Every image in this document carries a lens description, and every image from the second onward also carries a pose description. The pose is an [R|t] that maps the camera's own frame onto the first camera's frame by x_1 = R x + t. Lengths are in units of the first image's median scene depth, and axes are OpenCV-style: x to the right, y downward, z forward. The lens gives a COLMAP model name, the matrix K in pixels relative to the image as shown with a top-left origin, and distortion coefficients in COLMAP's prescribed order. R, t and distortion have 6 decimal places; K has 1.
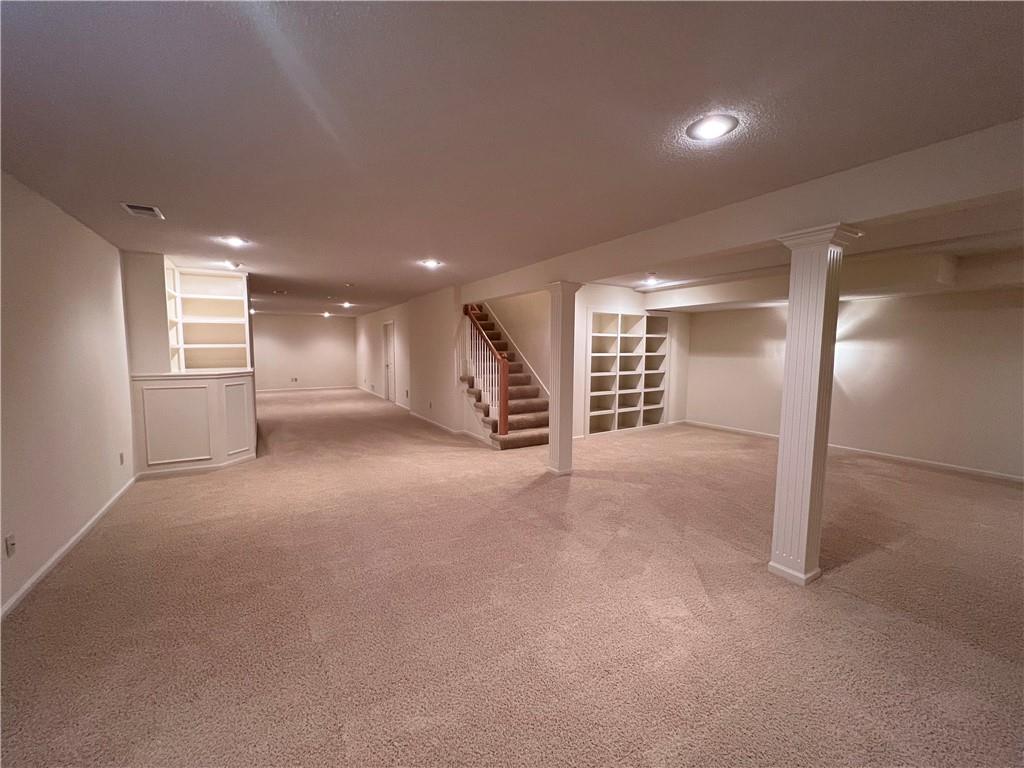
lens RADIAL K [[409.1, 0, 510.7], [0, 409.1, 383.3], [0, 0, 1]] dist [-0.000470, 0.000027]
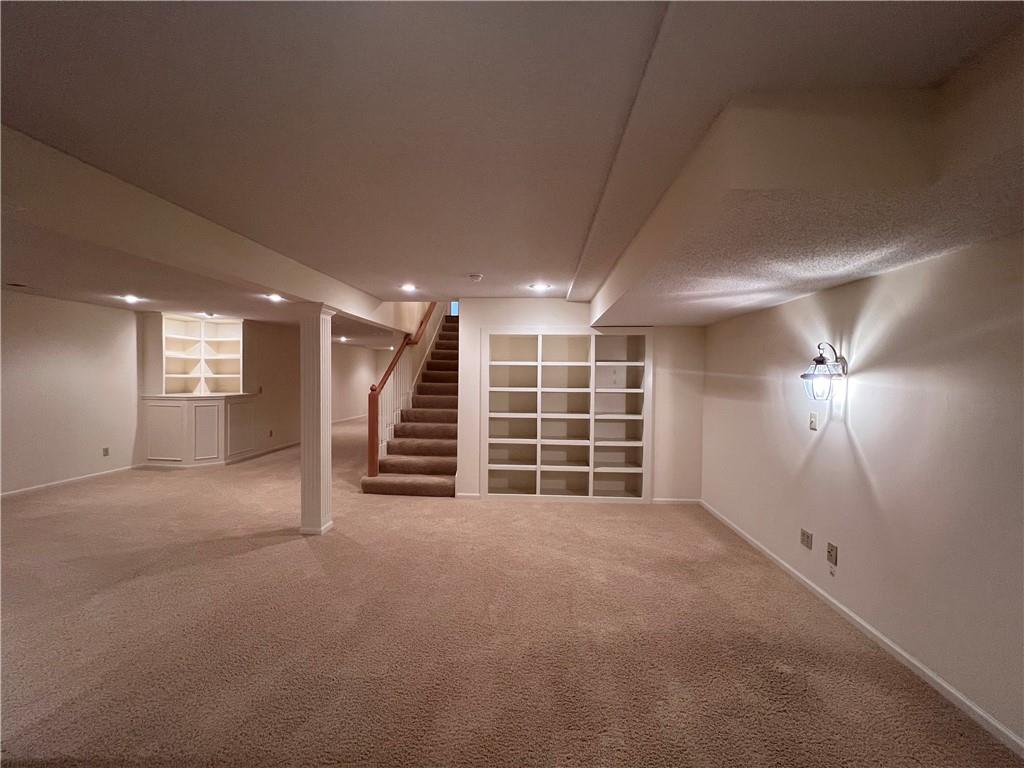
lens RADIAL K [[409.1, 0, 510.7], [0, 409.1, 383.3], [0, 0, 1]] dist [-0.000470, 0.000027]
pose [[0.811831, 0.014856, -0.583703, 0.759178], [-0.058768, 0.996679, -0.056370, -0.044663], [0.580927, 0.080066, 0.810008, 0.445238]]
